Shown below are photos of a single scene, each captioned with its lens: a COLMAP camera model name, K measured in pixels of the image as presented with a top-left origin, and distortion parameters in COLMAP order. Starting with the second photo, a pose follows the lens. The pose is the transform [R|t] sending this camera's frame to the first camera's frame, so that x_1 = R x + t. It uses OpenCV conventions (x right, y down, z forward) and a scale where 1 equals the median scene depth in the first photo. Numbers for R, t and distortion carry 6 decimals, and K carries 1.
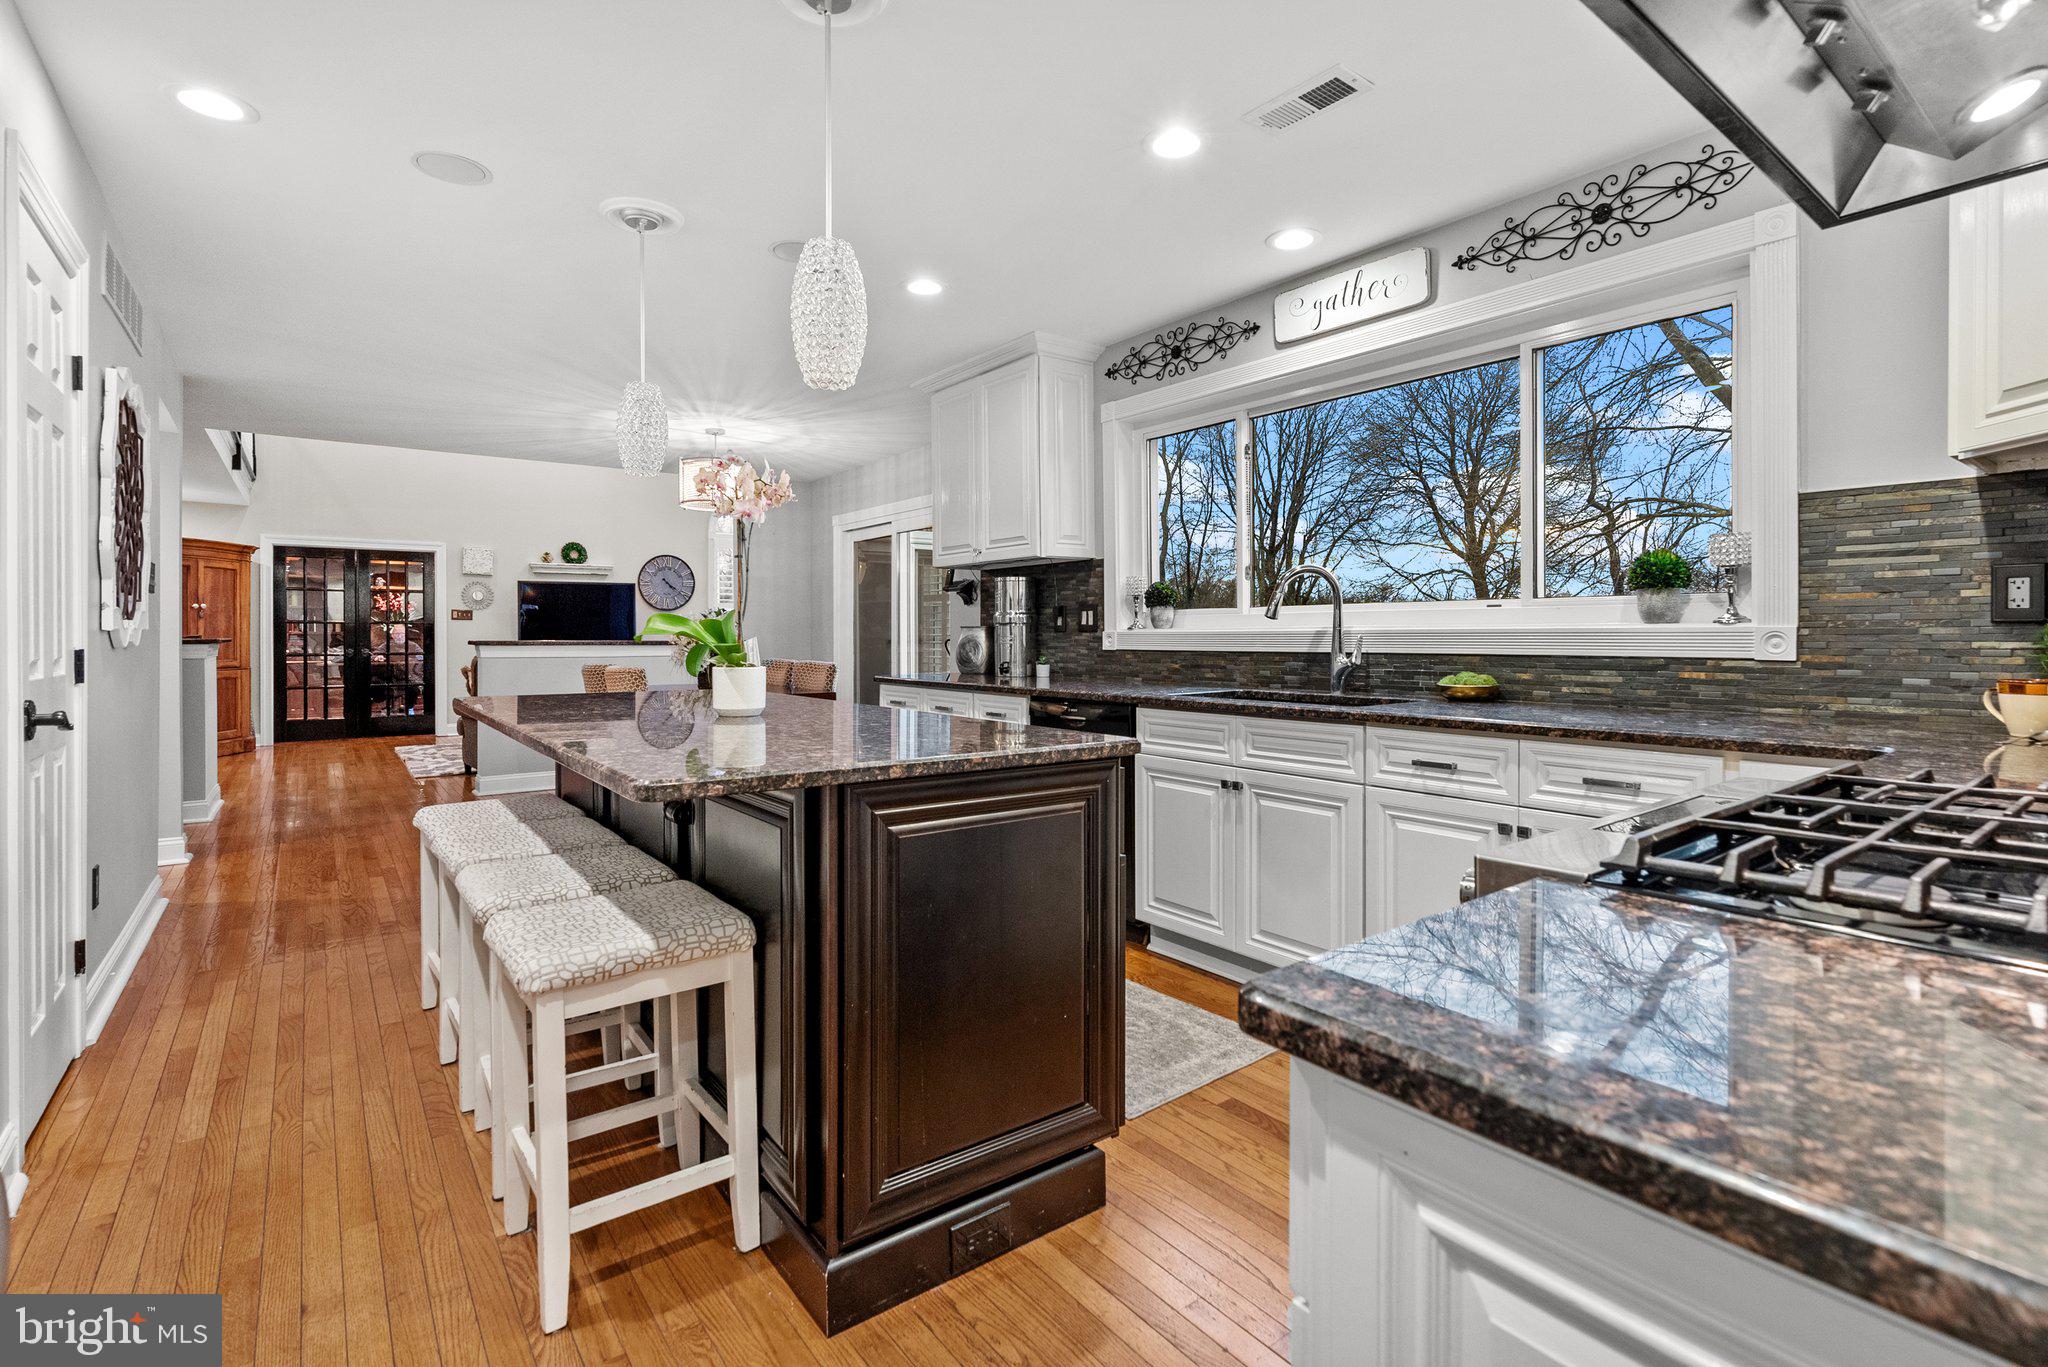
lens RADIAL K [[924.4, 0, 961.5], [0, 924.4, 648.8], [0, 0, 1]] dist [-0.001048, -0.000080]
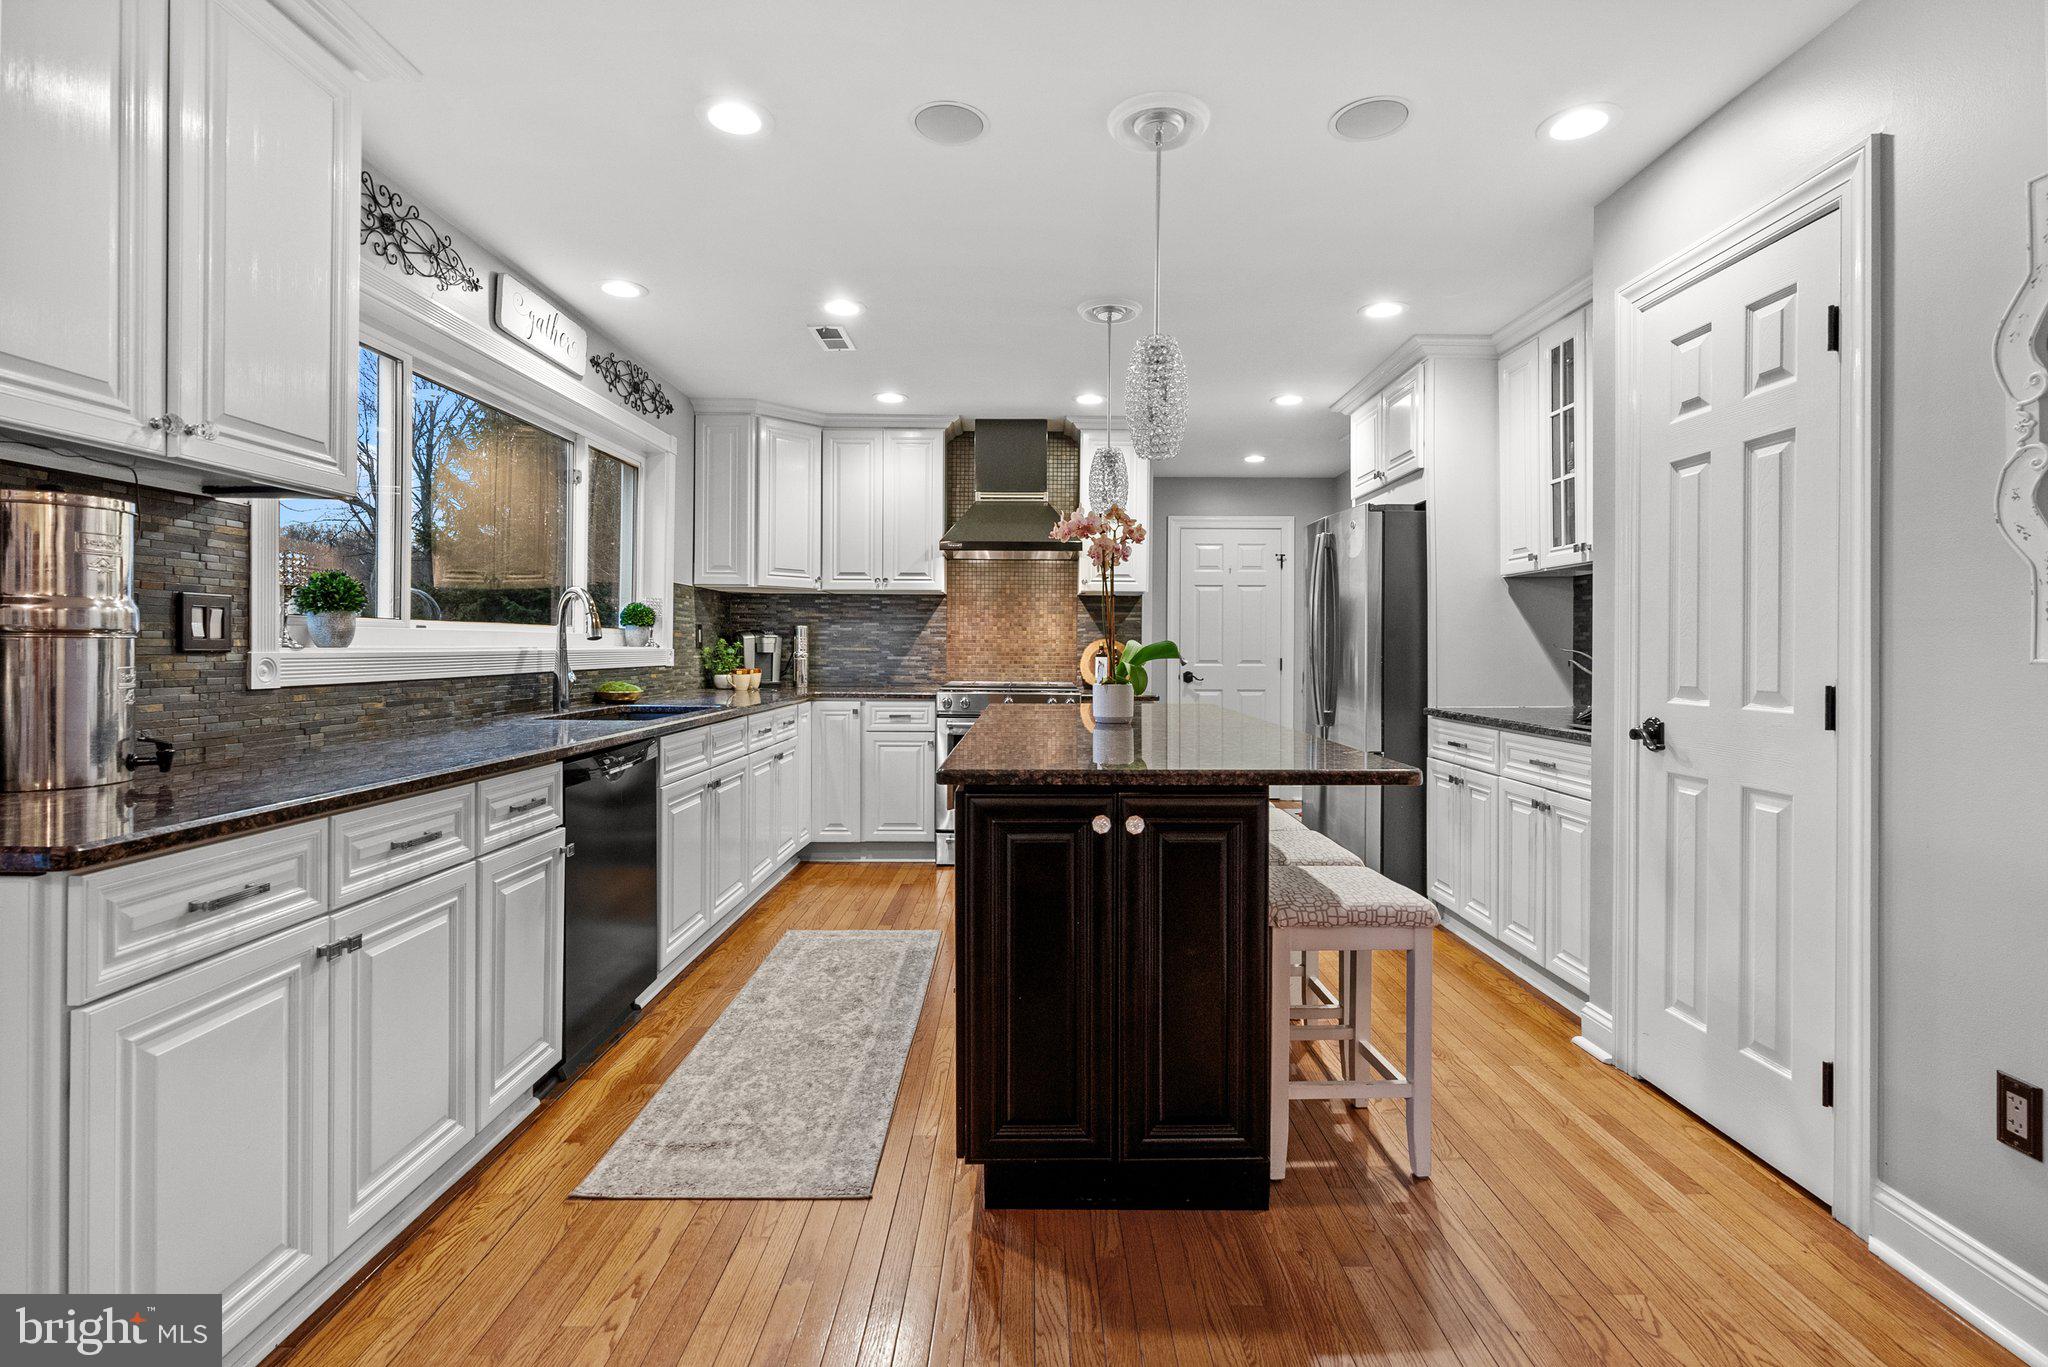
lens RADIAL K [[944.4, 0, 1028.3], [0, 944.4, 642.5], [0, 0, 1]] dist [-0.001873, -0.000201]
pose [[-0.818160, -0.018028, 0.574708, -0.537801], [-0.014817, 0.999837, 0.010271, -0.040411], [-0.574800, -0.000112, -0.818294, 1.315716]]
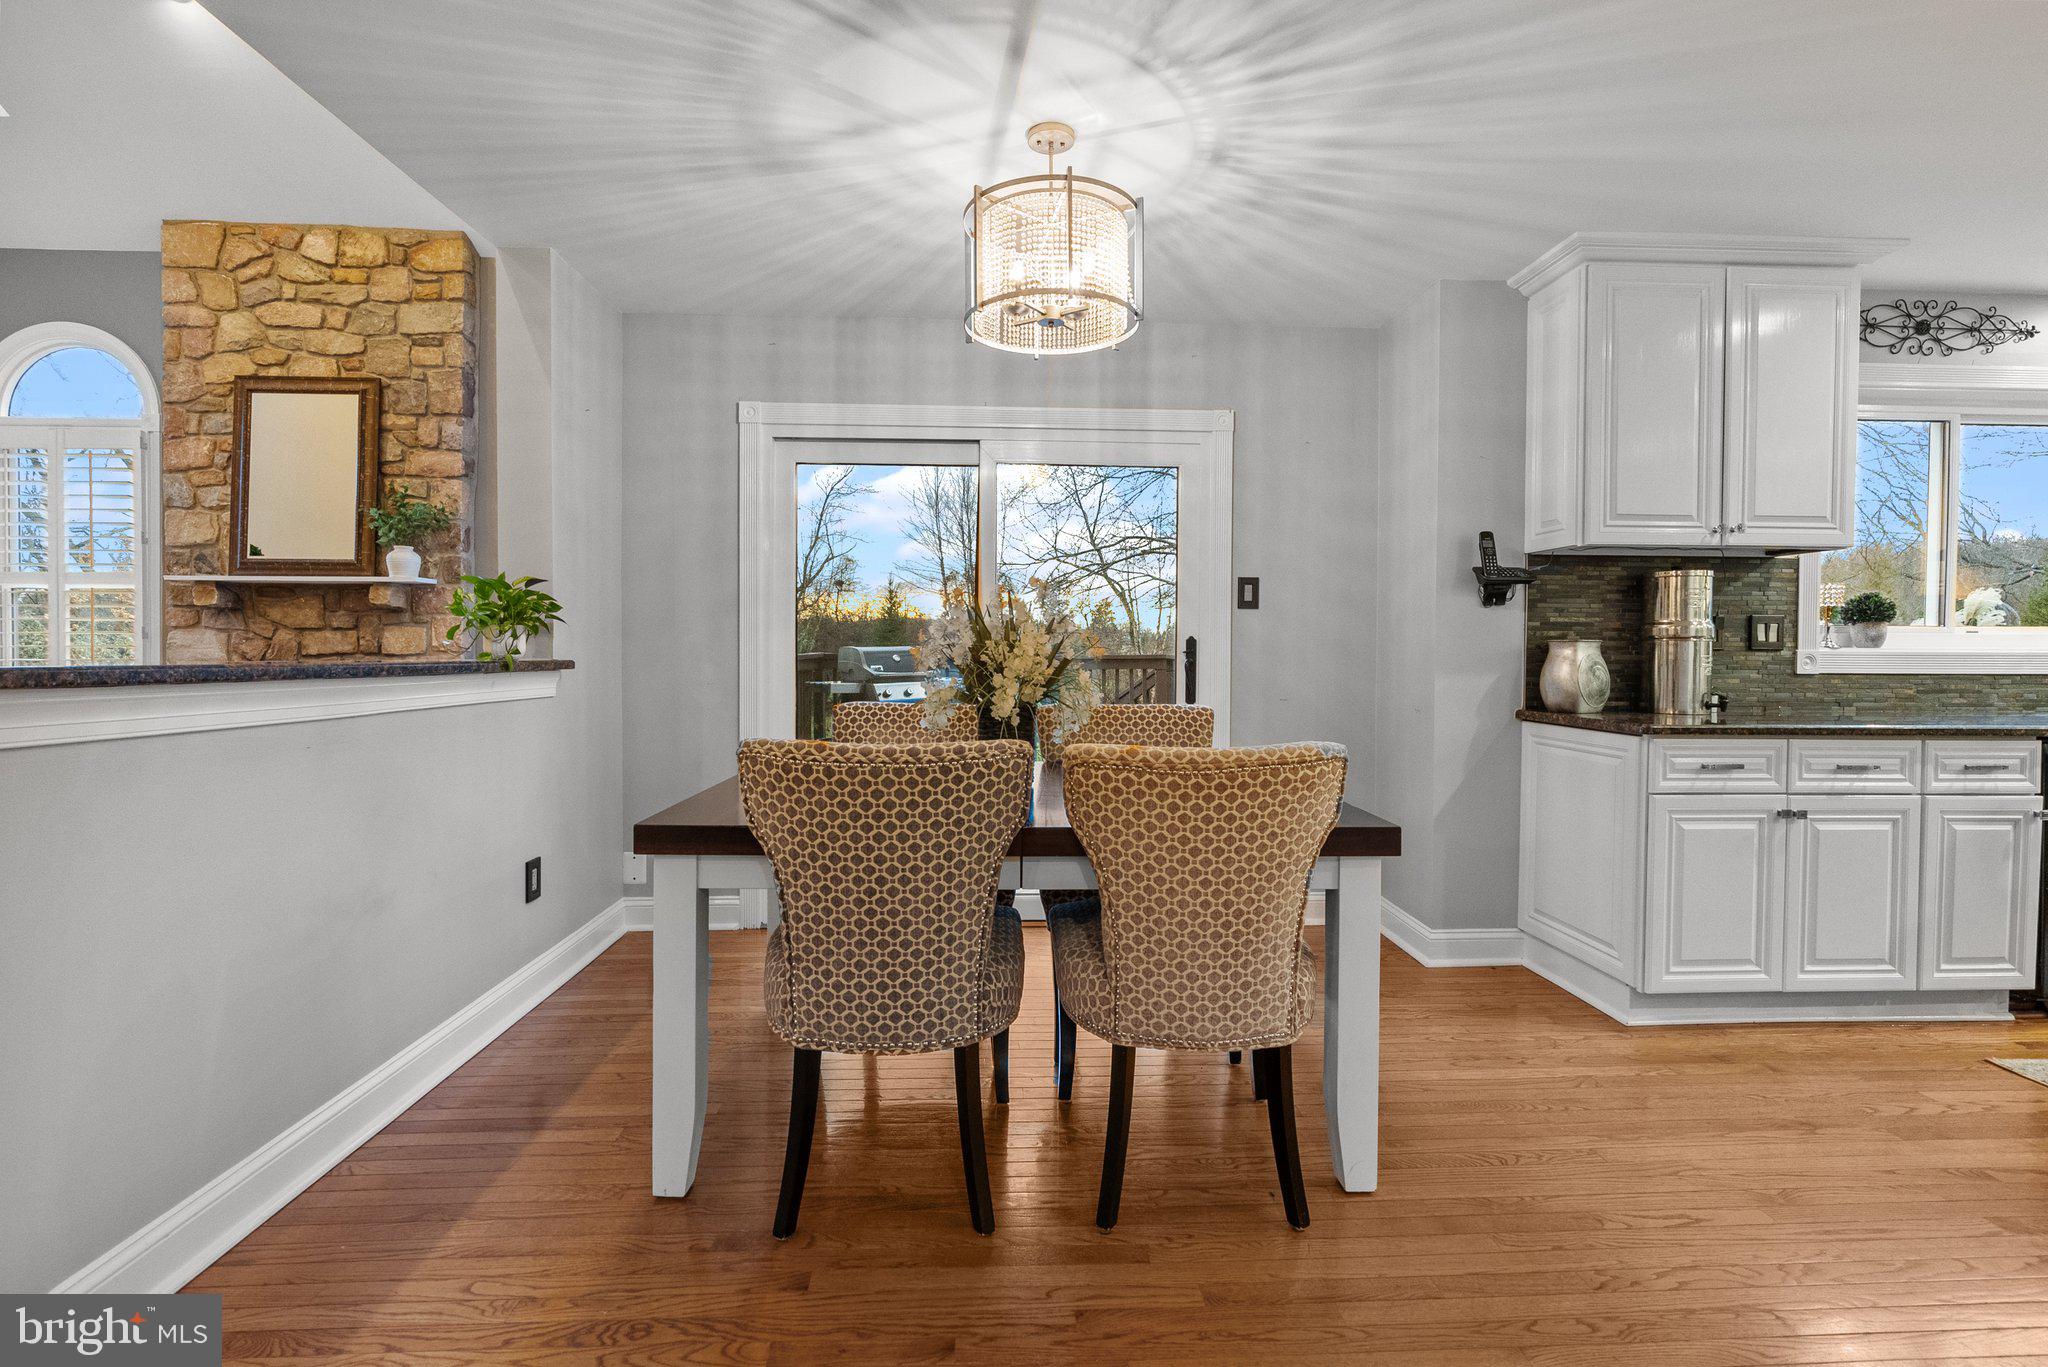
lens RADIAL K [[903.1, 0, 1029.1], [0, 903.1, 670.9], [0, 0, 1]] dist [-0.001381, 0.000030]
pose [[0.542197, -0.032800, 0.839611, -0.956664], [0.007538, 0.999387, 0.034174, -0.037167], [-0.840218, -0.012200, 0.542112, 1.270213]]
